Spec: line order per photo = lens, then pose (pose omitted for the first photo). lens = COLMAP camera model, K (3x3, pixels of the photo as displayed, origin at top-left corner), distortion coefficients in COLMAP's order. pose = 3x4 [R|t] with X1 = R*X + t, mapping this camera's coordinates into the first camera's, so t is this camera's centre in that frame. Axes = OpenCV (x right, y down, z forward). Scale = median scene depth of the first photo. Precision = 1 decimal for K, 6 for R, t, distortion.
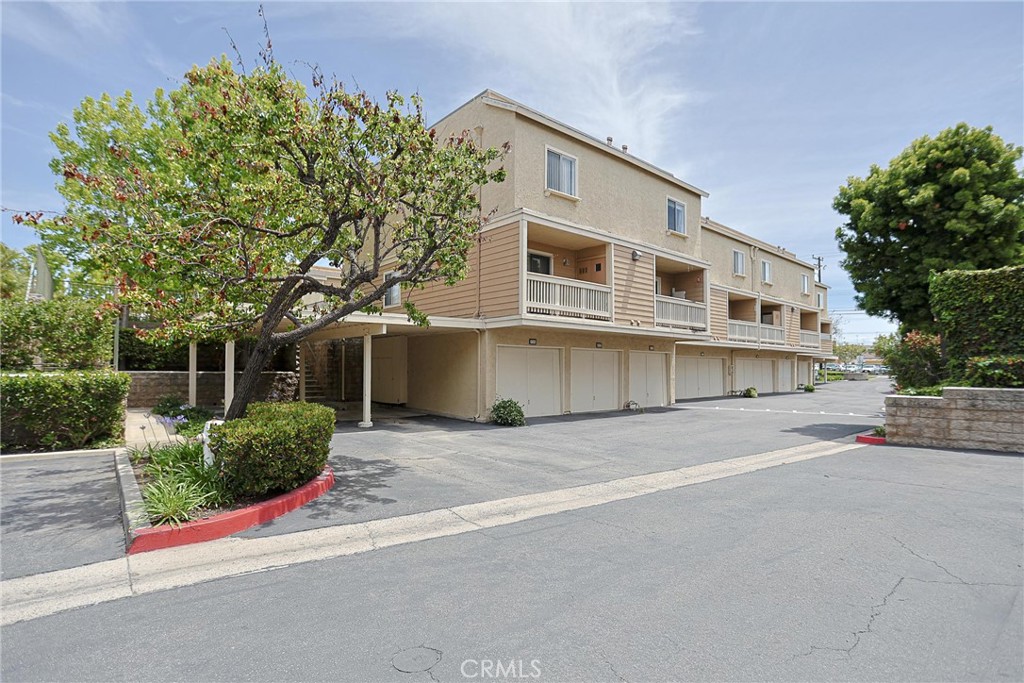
lens RADIAL K [[494.0, 0, 515.4], [0, 494.0, 346.3], [0, 0, 1]] dist [-0.050960, 0.017561]
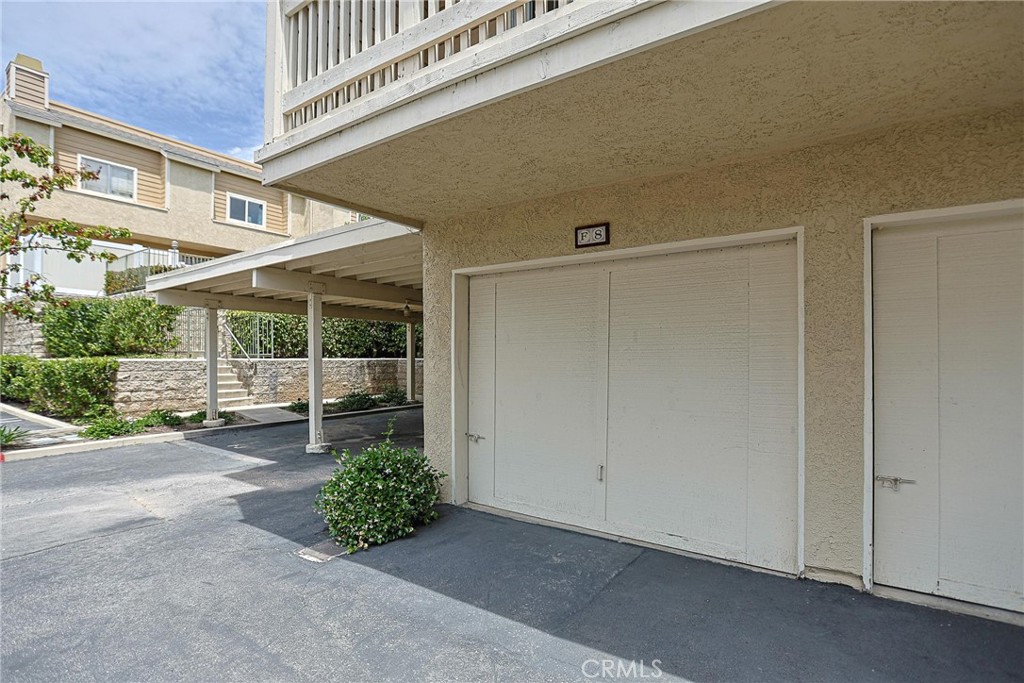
lens RADIAL K [[494.0, 0, 515.4], [0, 494.0, 346.3], [0, 0, 1]] dist [-0.050960, 0.017561]
pose [[0.275011, -0.026154, -0.961085, 0.248962], [0.047154, 0.998794, -0.013687, 0.045502], [0.960284, -0.041555, 0.275913, 0.843058]]
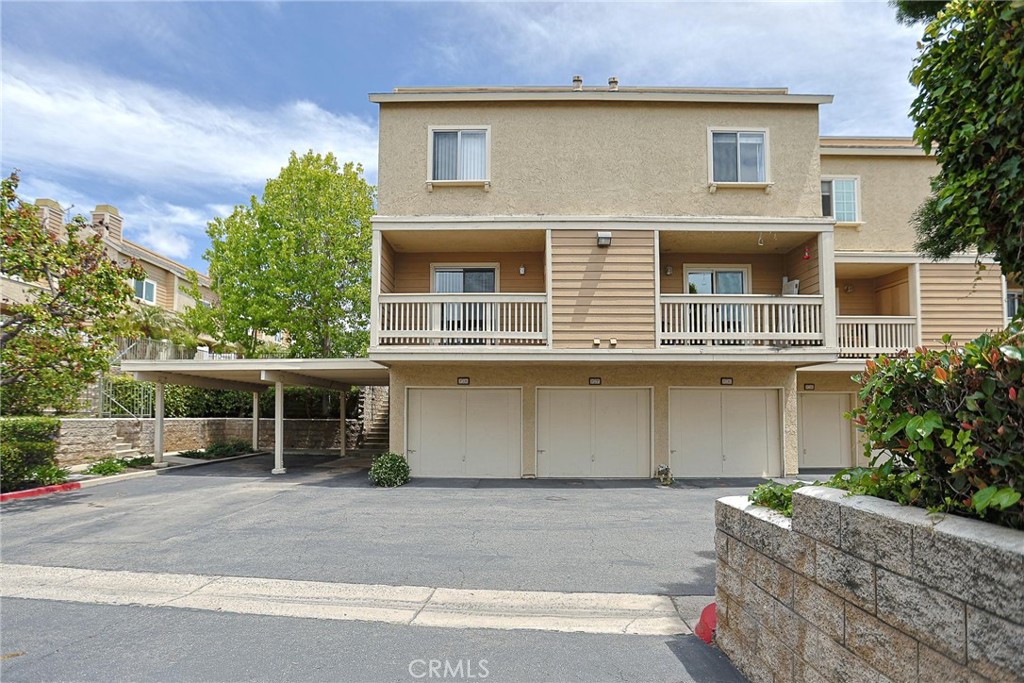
lens RADIAL K [[469.0, 0, 516.0], [0, 469.0, 391.8], [0, 0, 1]] dist [-0.023320, -0.000107]
pose [[0.759756, -0.035580, -0.649234, 0.549095], [0.030018, 0.999356, -0.019640, 0.023347], [0.649514, -0.004567, 0.760336, 0.461945]]
